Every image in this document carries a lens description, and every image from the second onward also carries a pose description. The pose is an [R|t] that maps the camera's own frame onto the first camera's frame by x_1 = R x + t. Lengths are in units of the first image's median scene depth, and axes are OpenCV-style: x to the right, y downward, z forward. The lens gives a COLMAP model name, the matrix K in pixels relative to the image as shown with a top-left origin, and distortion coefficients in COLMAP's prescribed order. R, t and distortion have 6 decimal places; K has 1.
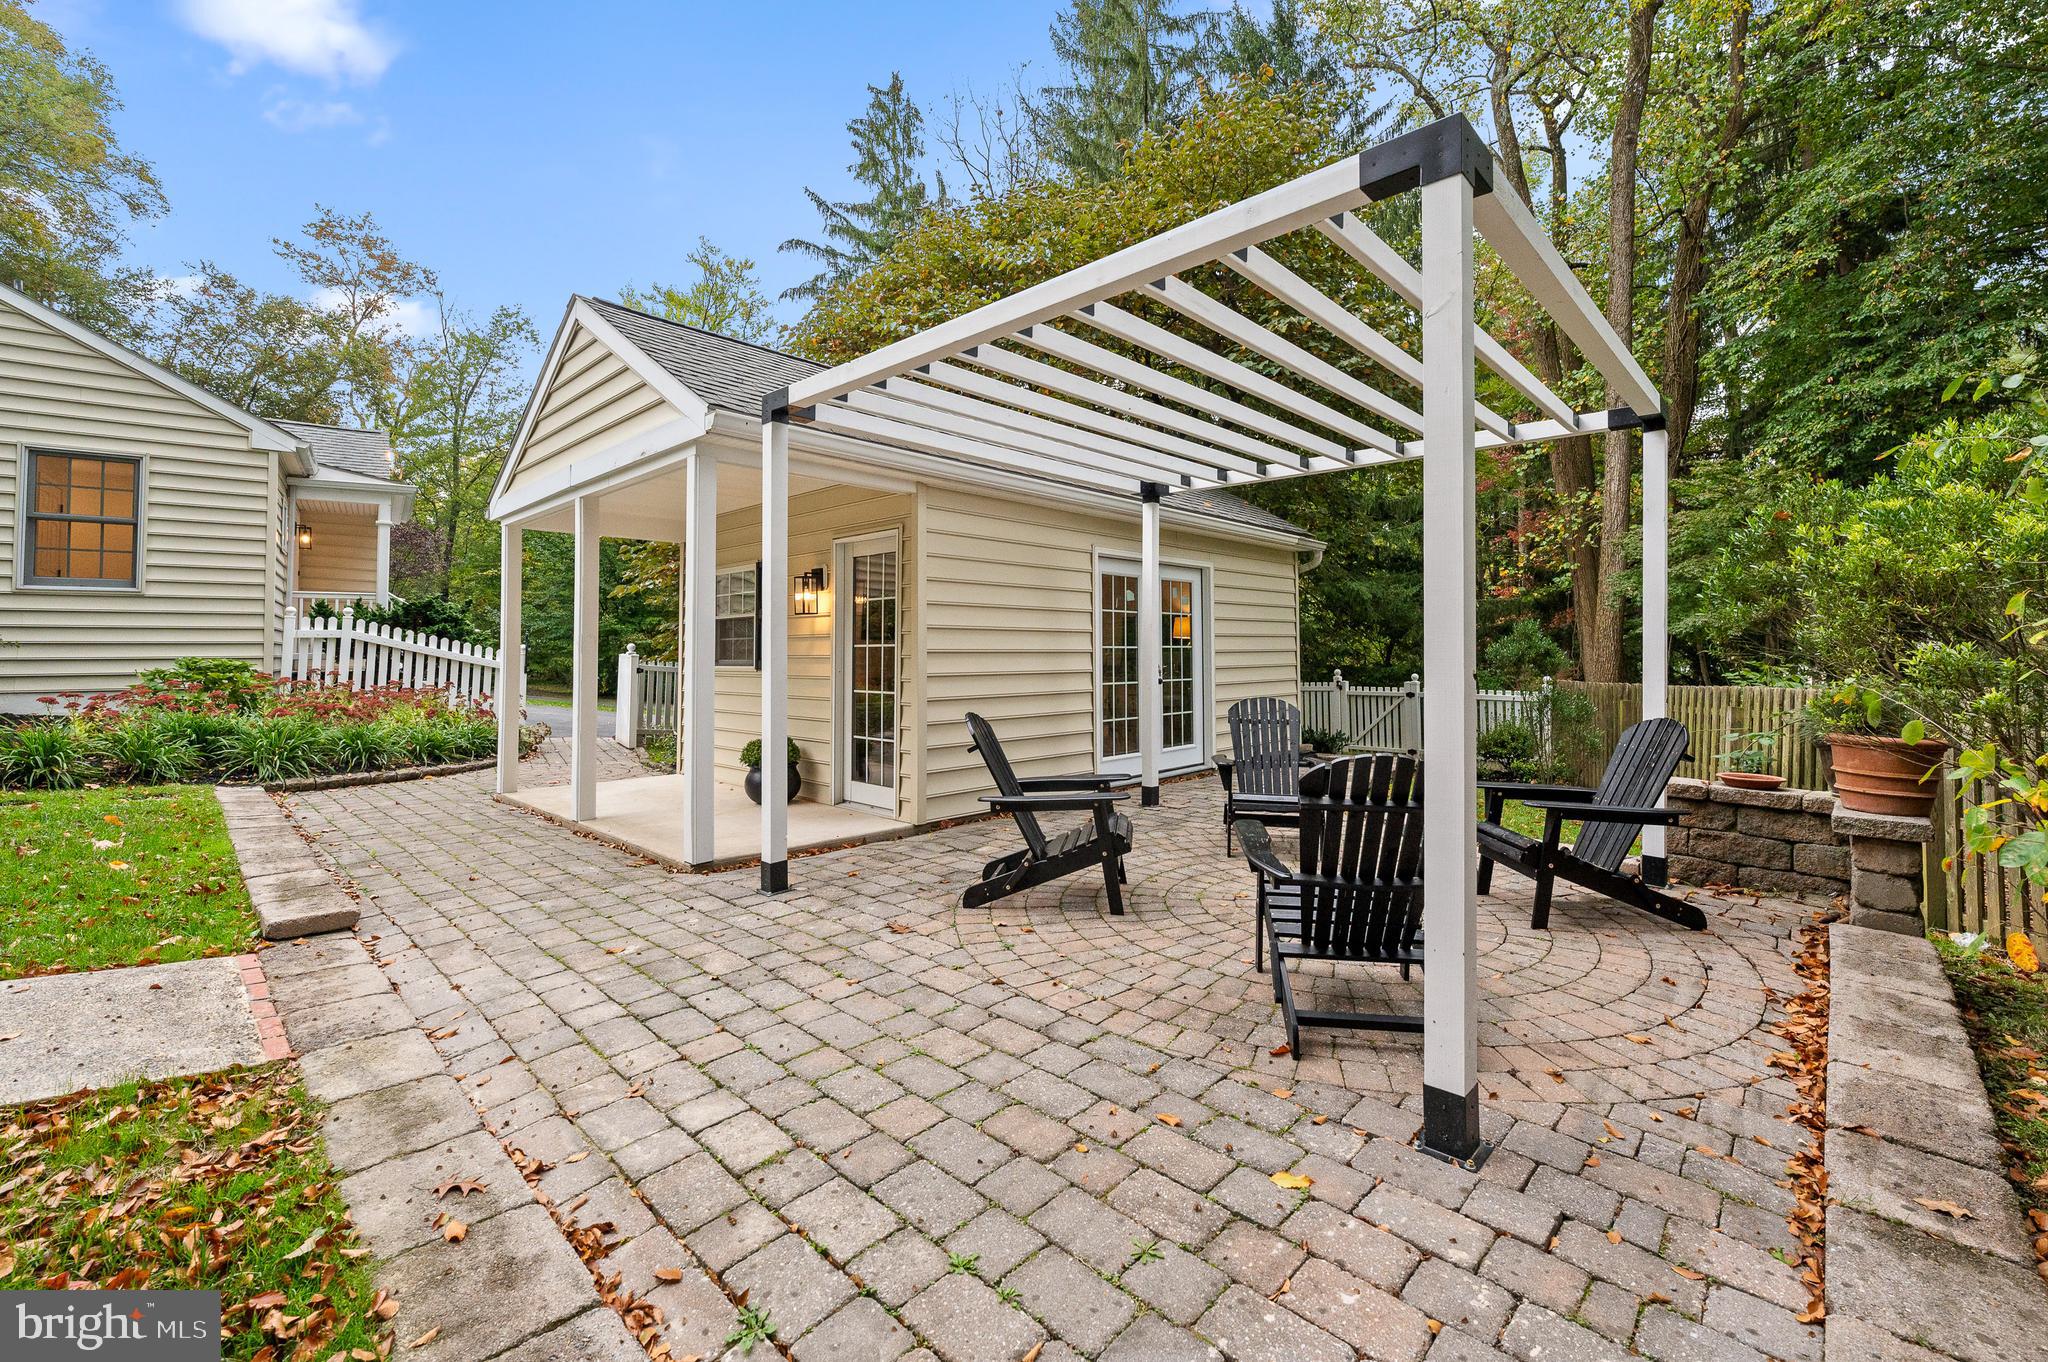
lens RADIAL K [[846.8, 0, 1020.3], [0, 846.8, 633.5], [0, 0, 1]] dist [0.000649, 0.000200]
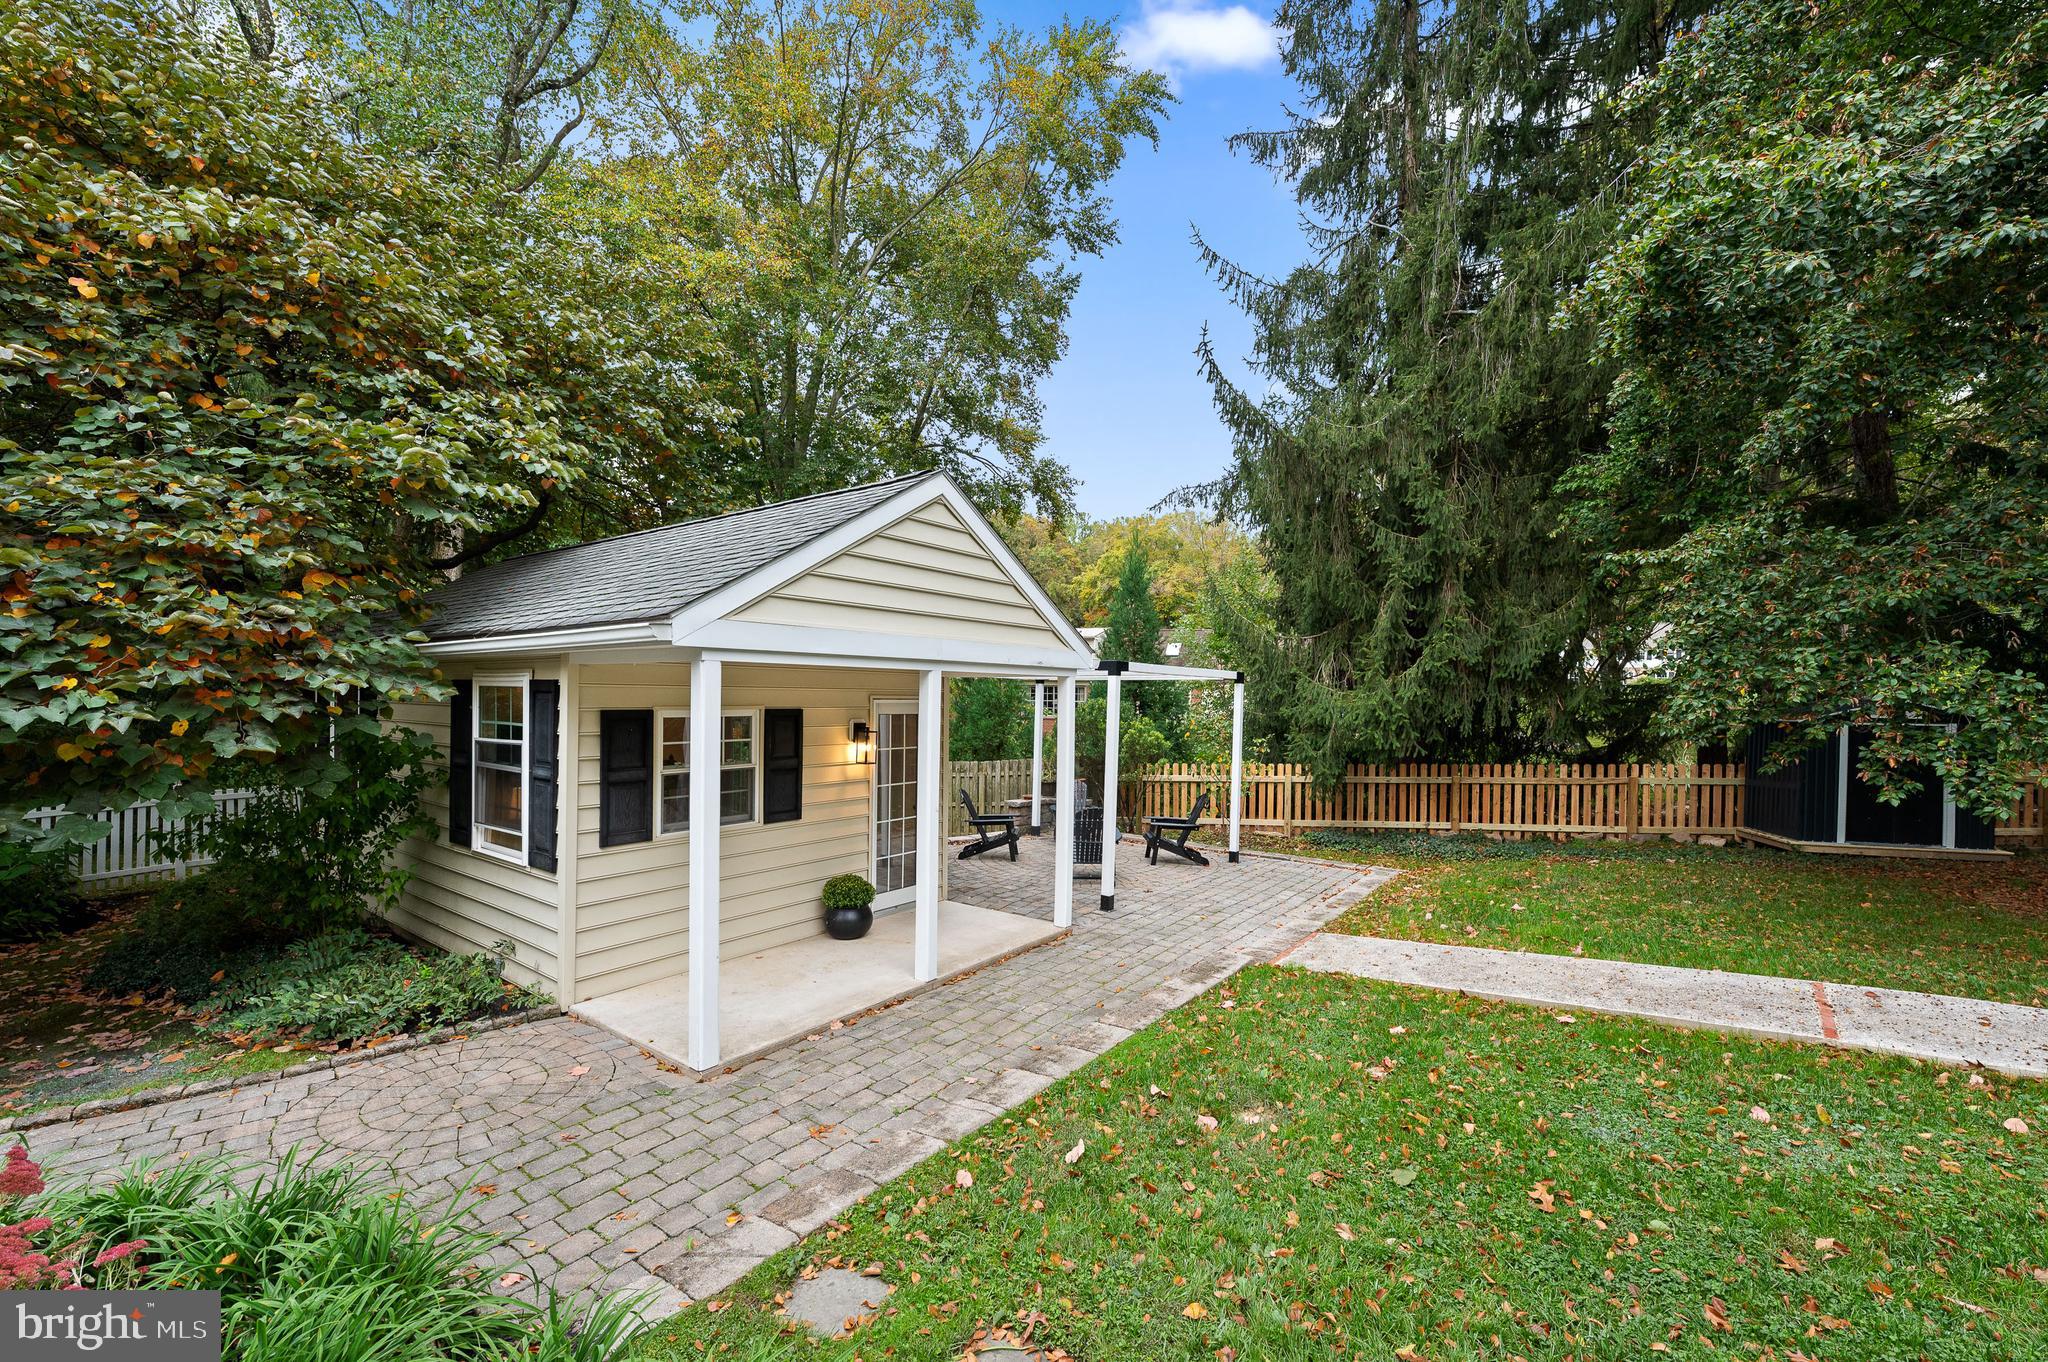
lens RADIAL K [[831.8, 0, 1035.5], [0, 831.8, 673.6], [0, 0, 1]] dist [-0.001159, 0.000073]
pose [[-0.149340, 0.022216, 0.988536, -1.404536], [-0.041599, 0.998721, -0.028729, -0.118615], [-0.987911, -0.045412, -0.148225, 0.943269]]
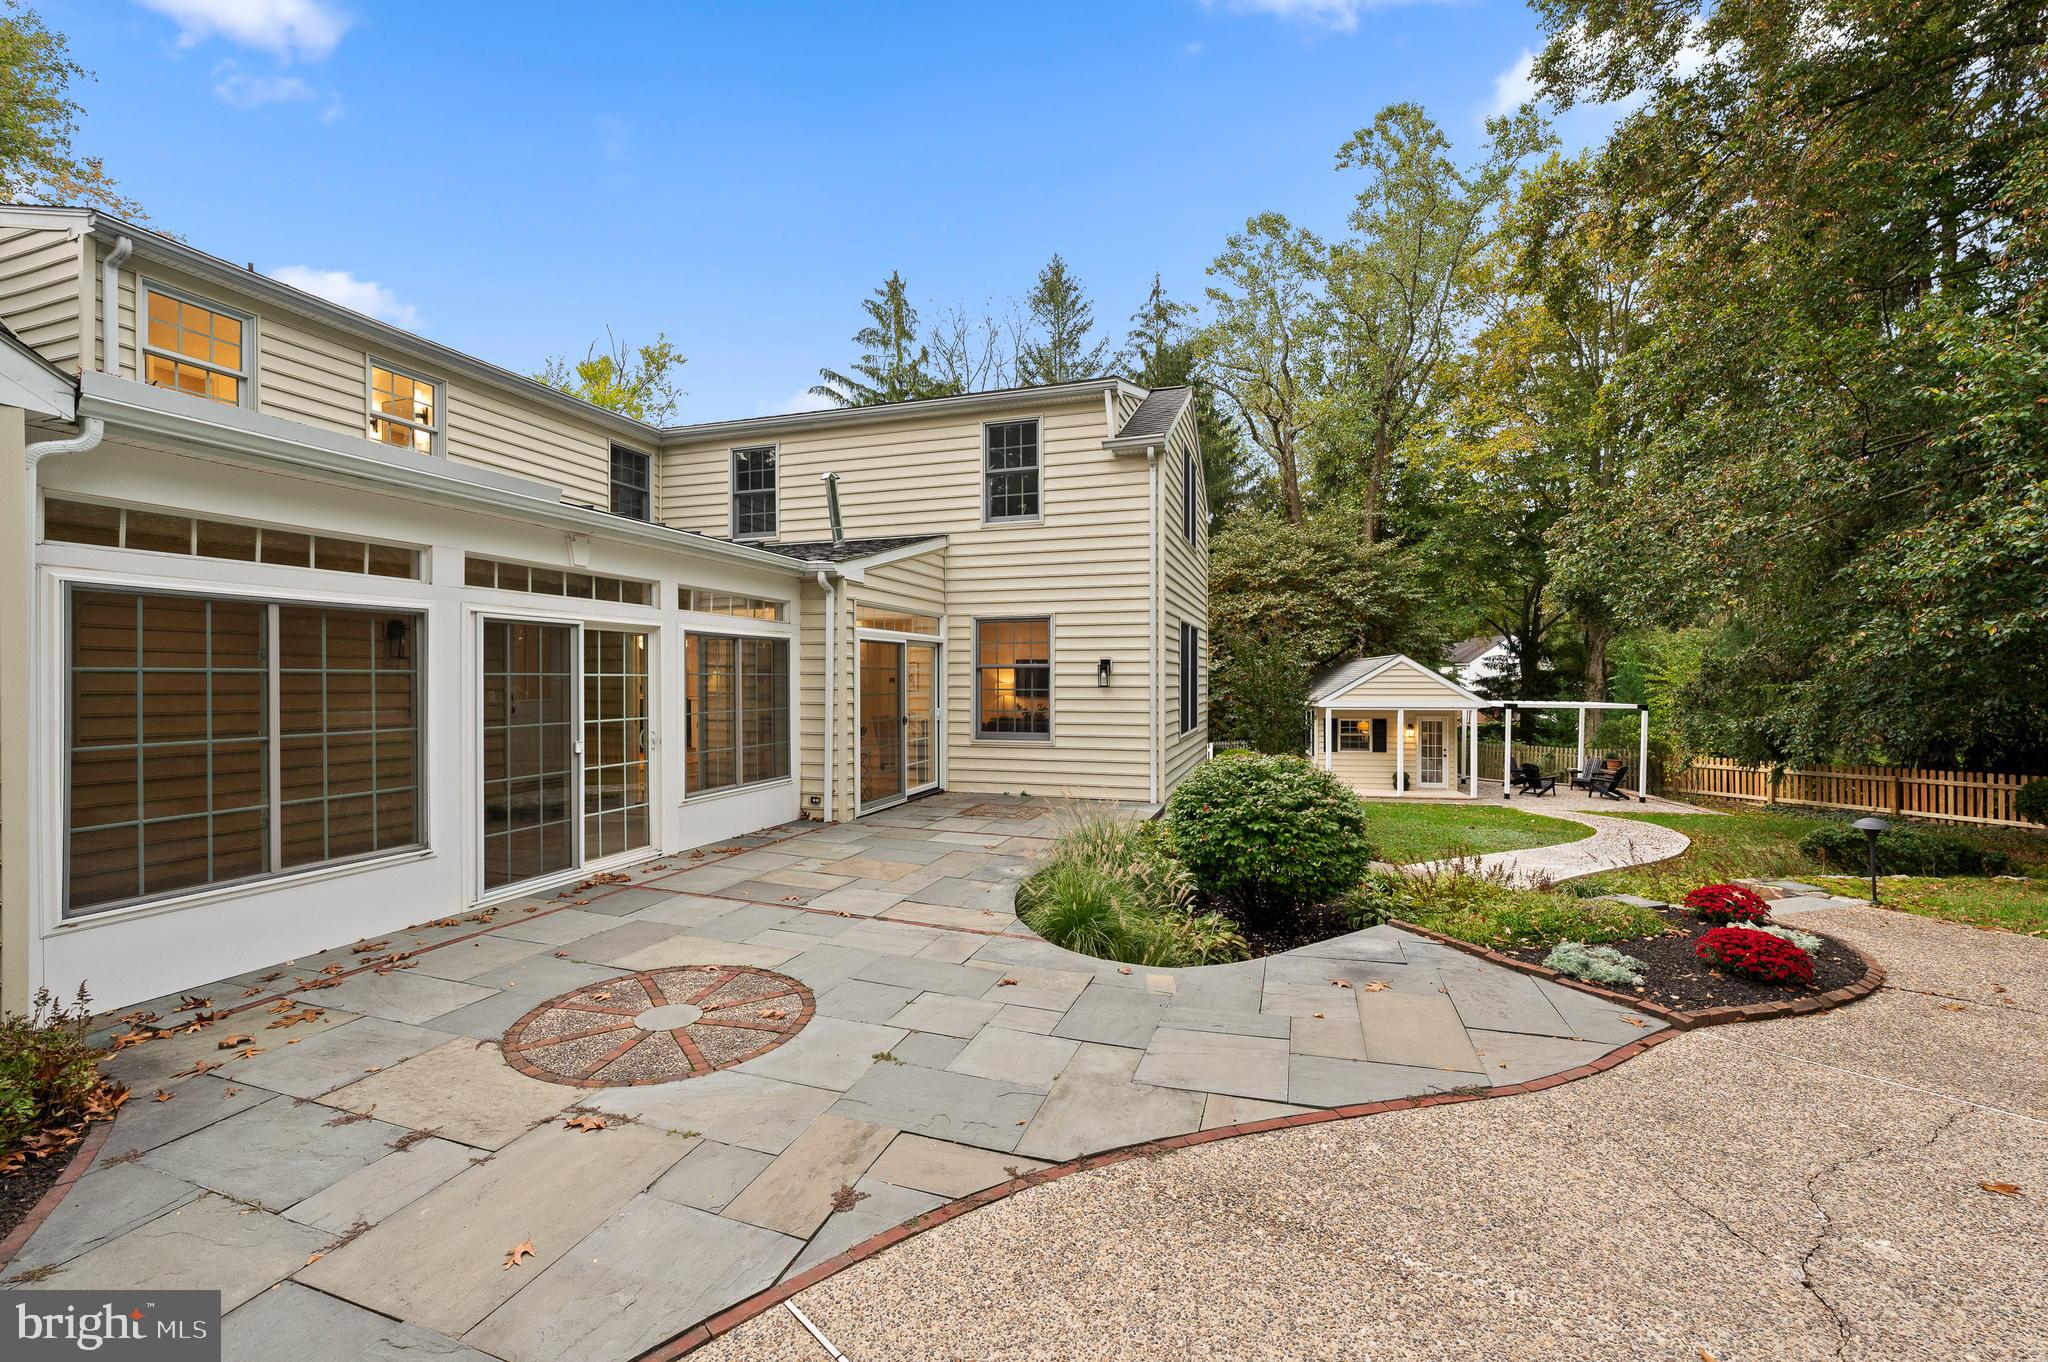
lens RADIAL K [[831.8, 0, 1035.5], [0, 831.8, 673.6], [0, 0, 1]] dist [-0.001159, 0.000073]
pose [[0.822107, 0.006101, 0.569301, -3.485426], [-0.016133, 0.999791, 0.012582, -0.300890], [-0.569105, -0.019528, 0.822033, -0.924385]]
